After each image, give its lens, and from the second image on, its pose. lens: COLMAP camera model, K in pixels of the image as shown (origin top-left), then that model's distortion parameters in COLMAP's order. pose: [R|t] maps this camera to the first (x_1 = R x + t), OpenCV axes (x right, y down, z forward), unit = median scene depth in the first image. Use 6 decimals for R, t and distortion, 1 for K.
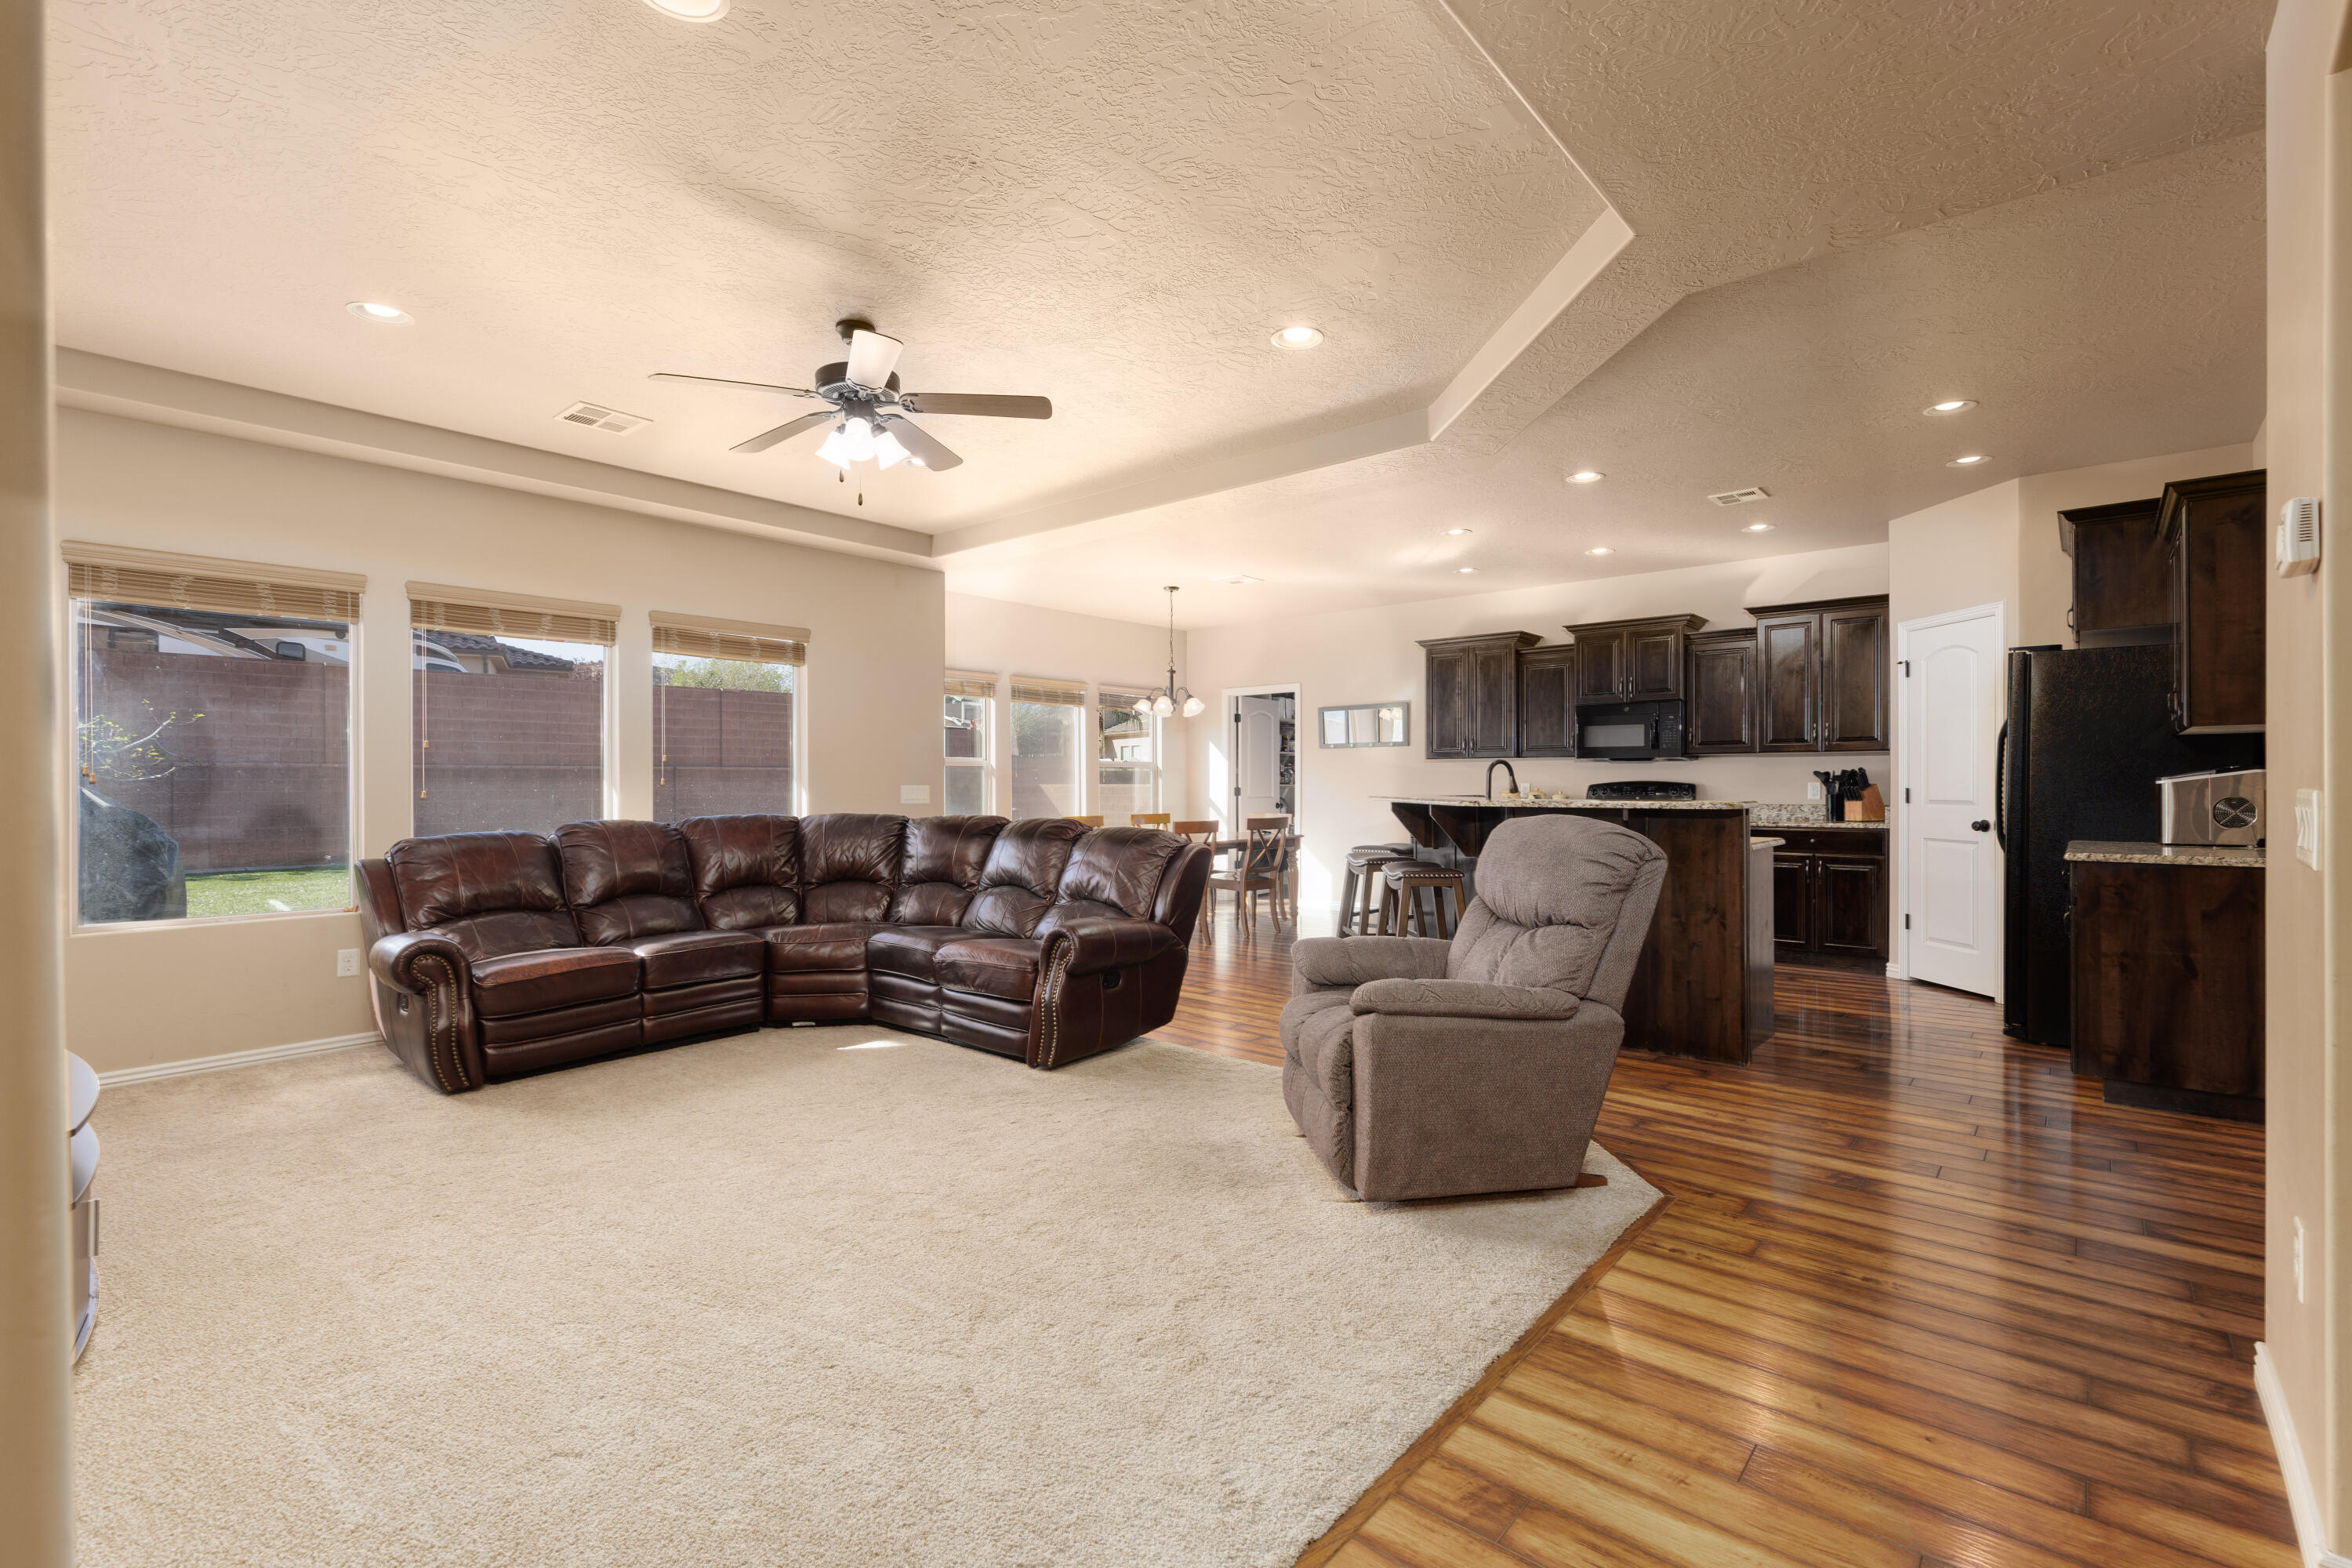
lens RADIAL K [[1051.2, 0, 1173.6], [0, 1051.2, 788.3], [0, 0, 1]] dist [0.006965, -0.002107]
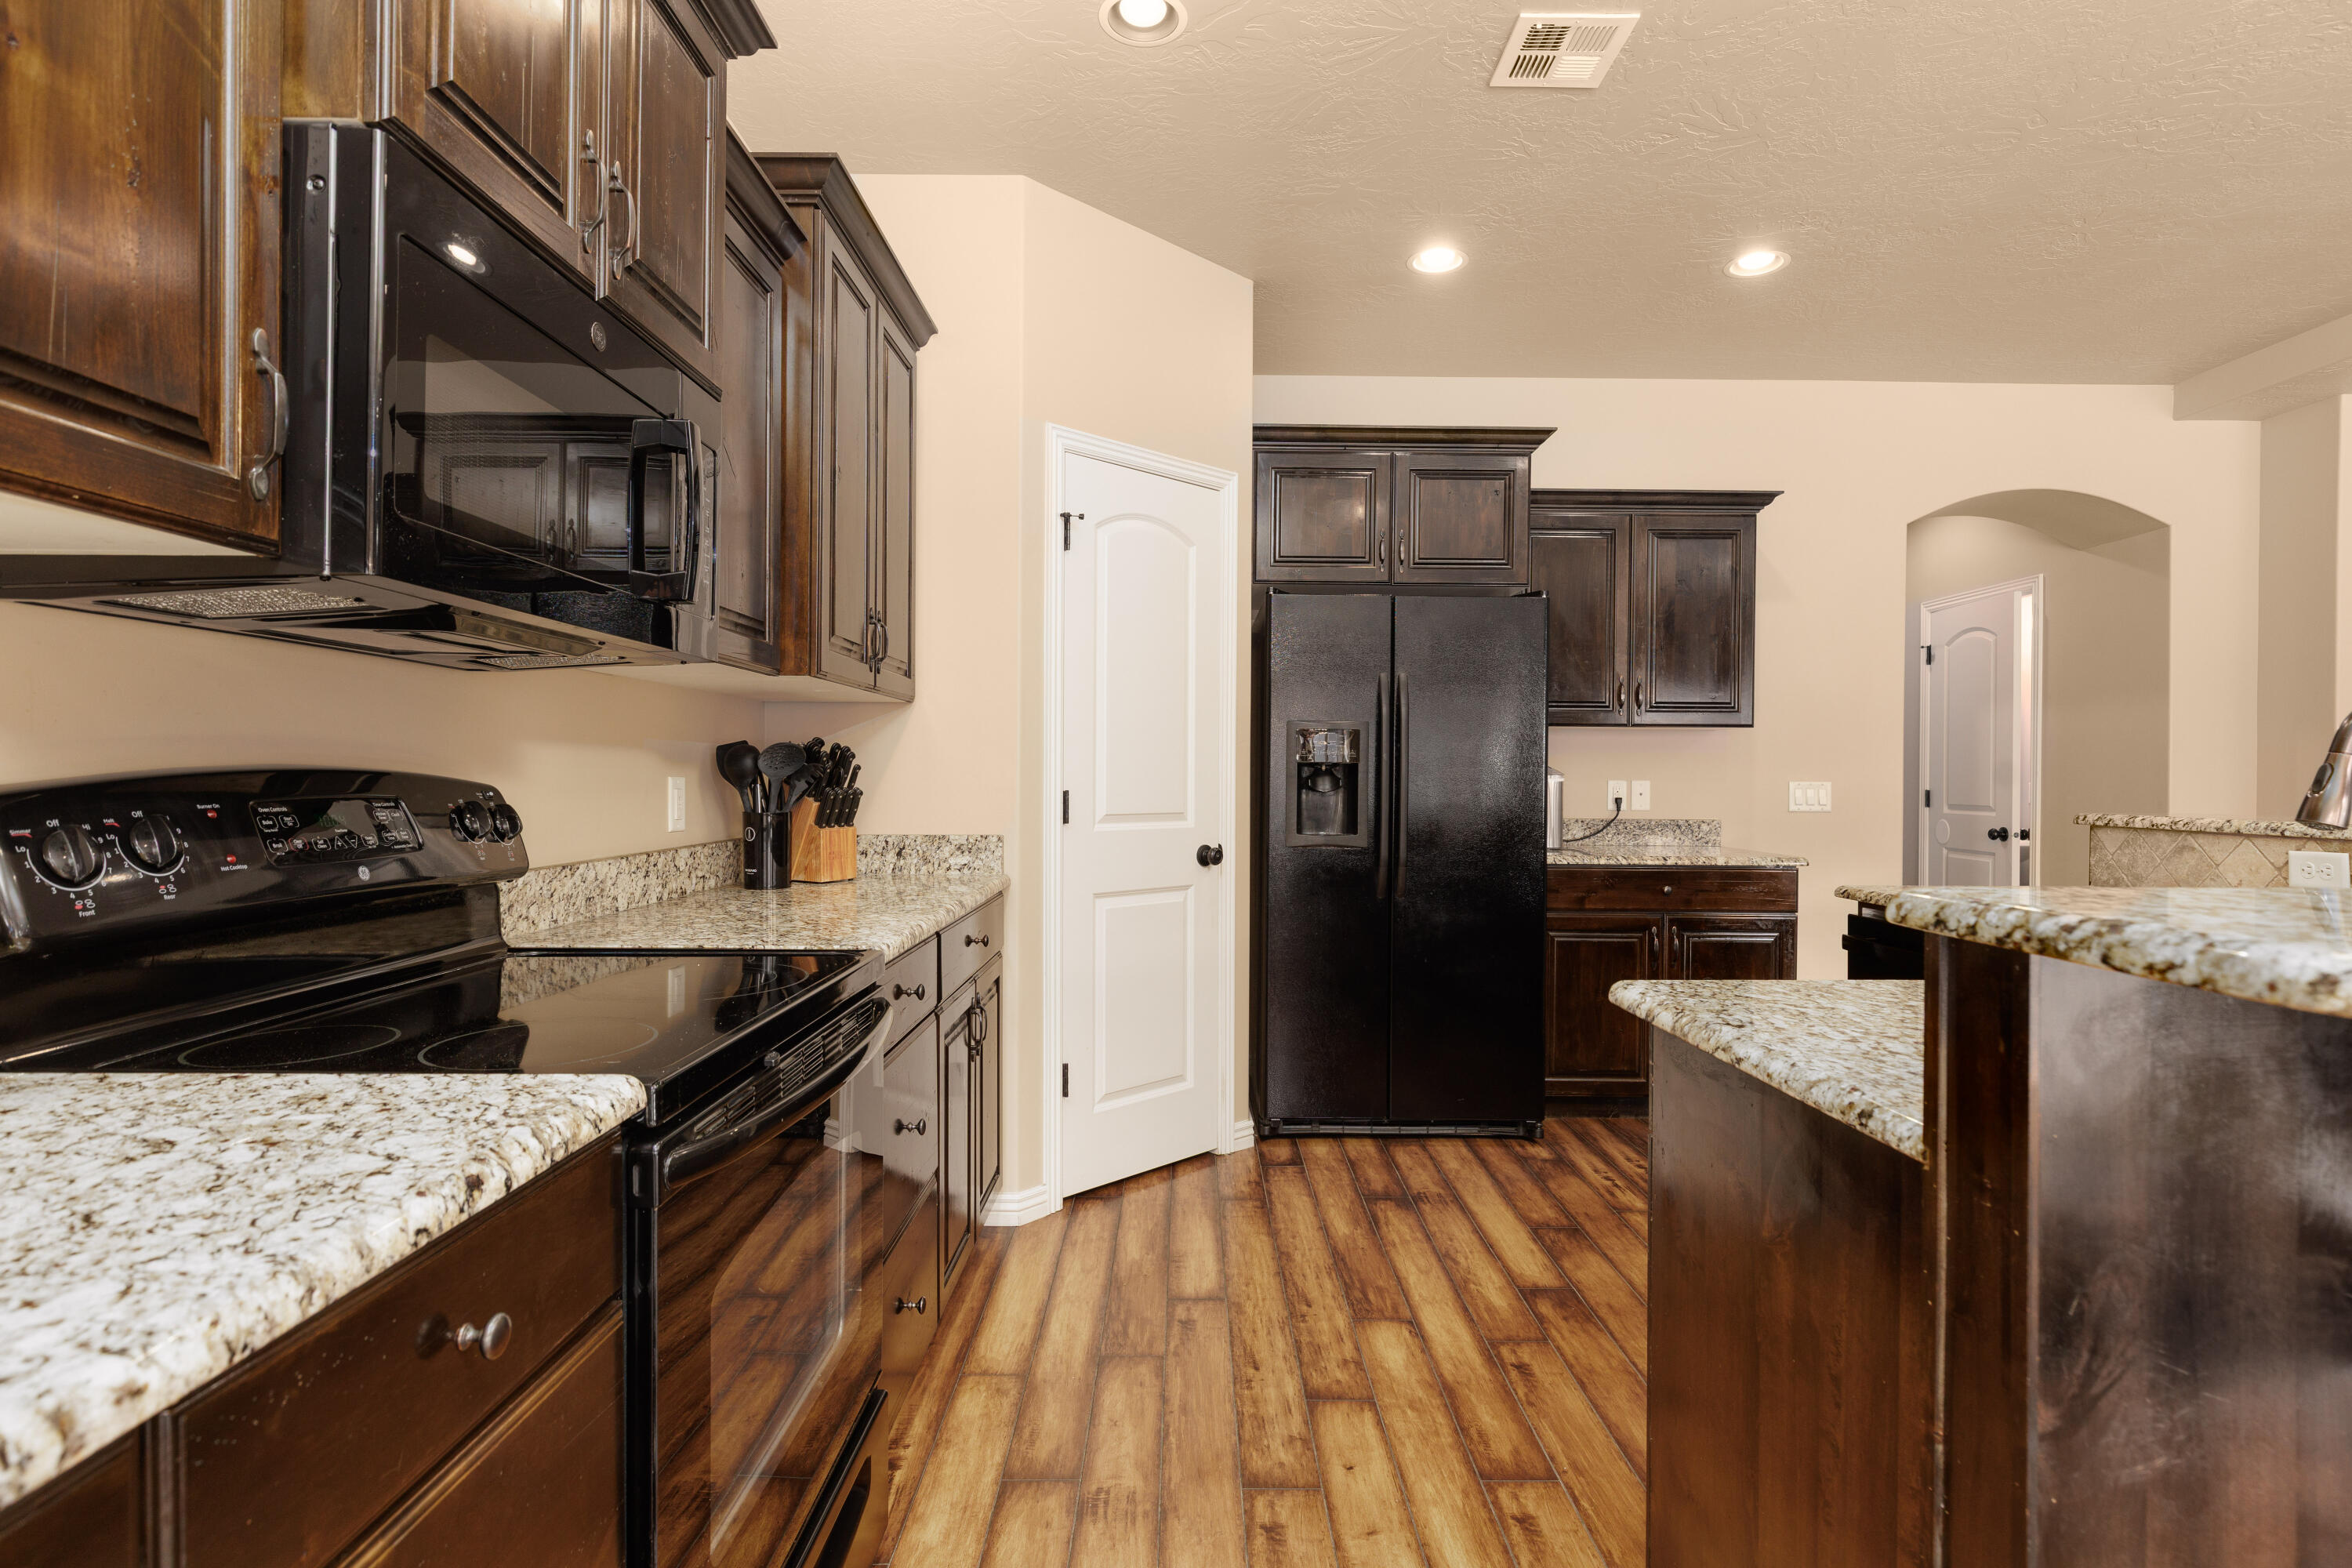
lens RADIAL K [[1140.6, 0, 1181.0], [0, 1140.6, 775.2], [0, 0, 1]] dist [0.001463, -0.000647]
pose [[-0.653545, 0.000505, 0.756887, 0.273094], [0.002708, 0.999995, 0.001671, -0.006870], [-0.756882, 0.003142, -0.653543, 1.233780]]
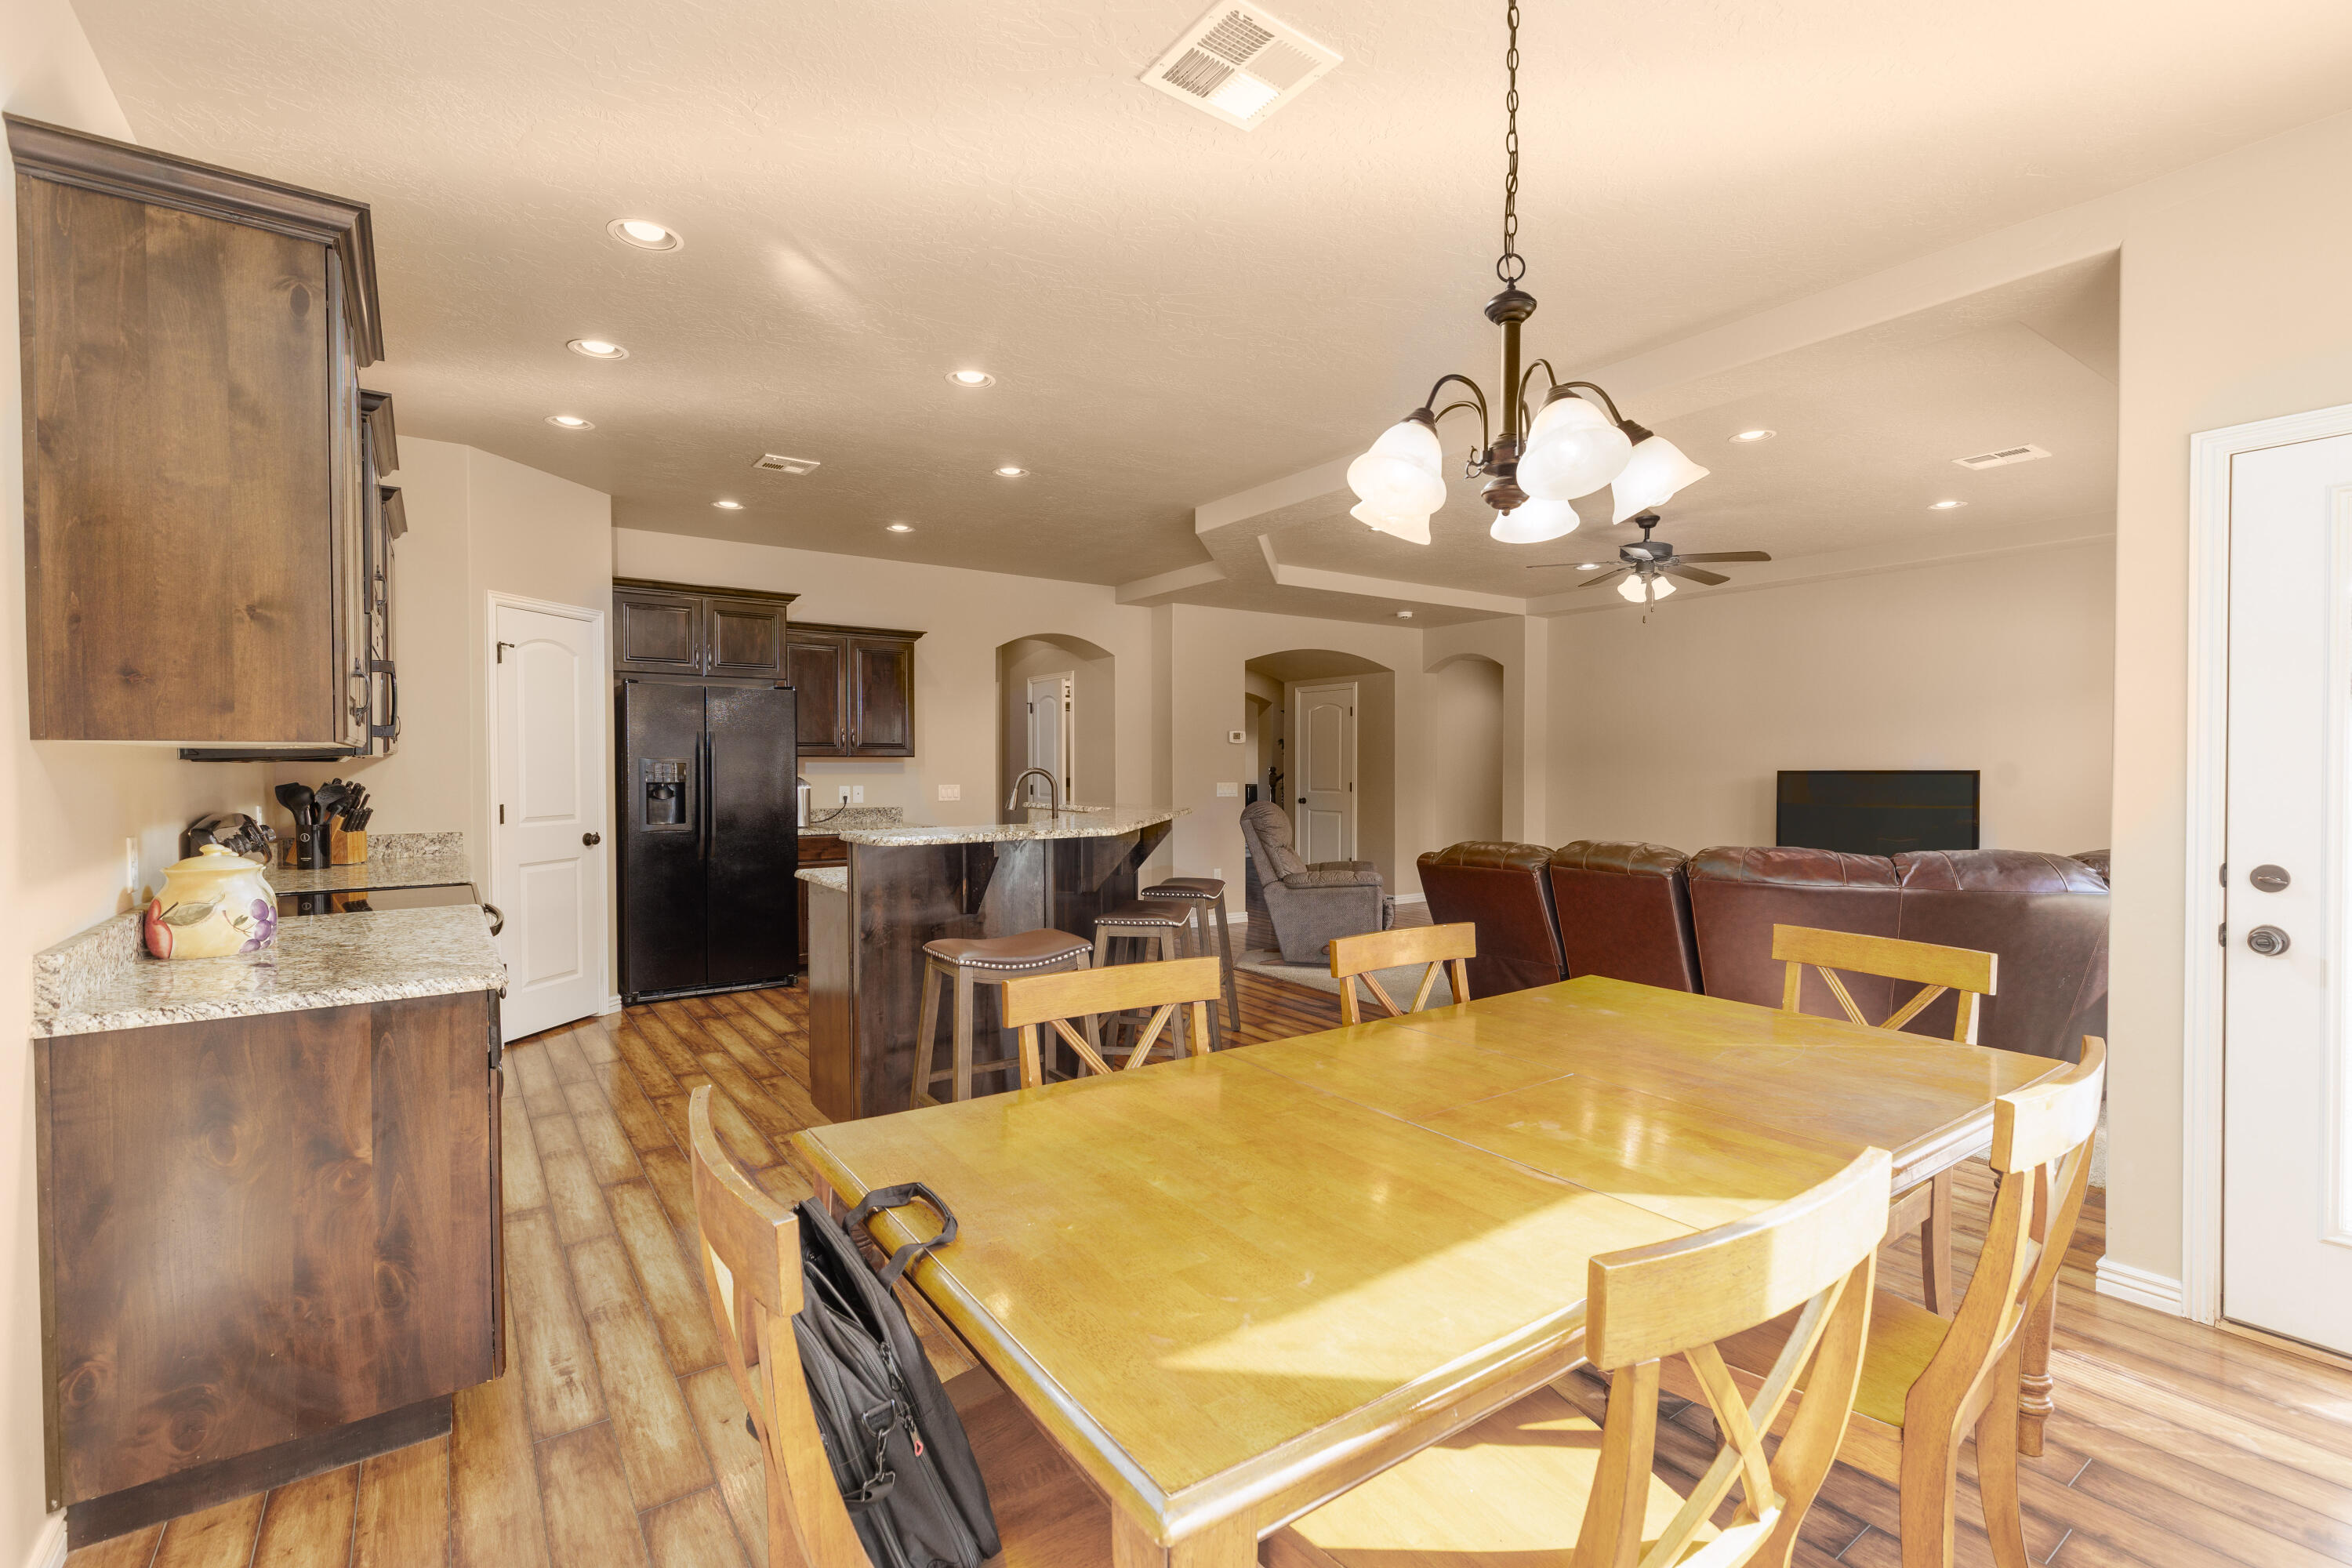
lens RADIAL K [[1051.2, 0, 1186.1], [0, 1051.2, 787.2], [0, 0, 1]] dist [0.006965, -0.002107]
pose [[-0.972282, -0.000471, 0.233810, 0.013578], [0.006659, 0.999537, 0.029704, -0.031314], [-0.233716, 0.030438, -0.971828, 1.576122]]
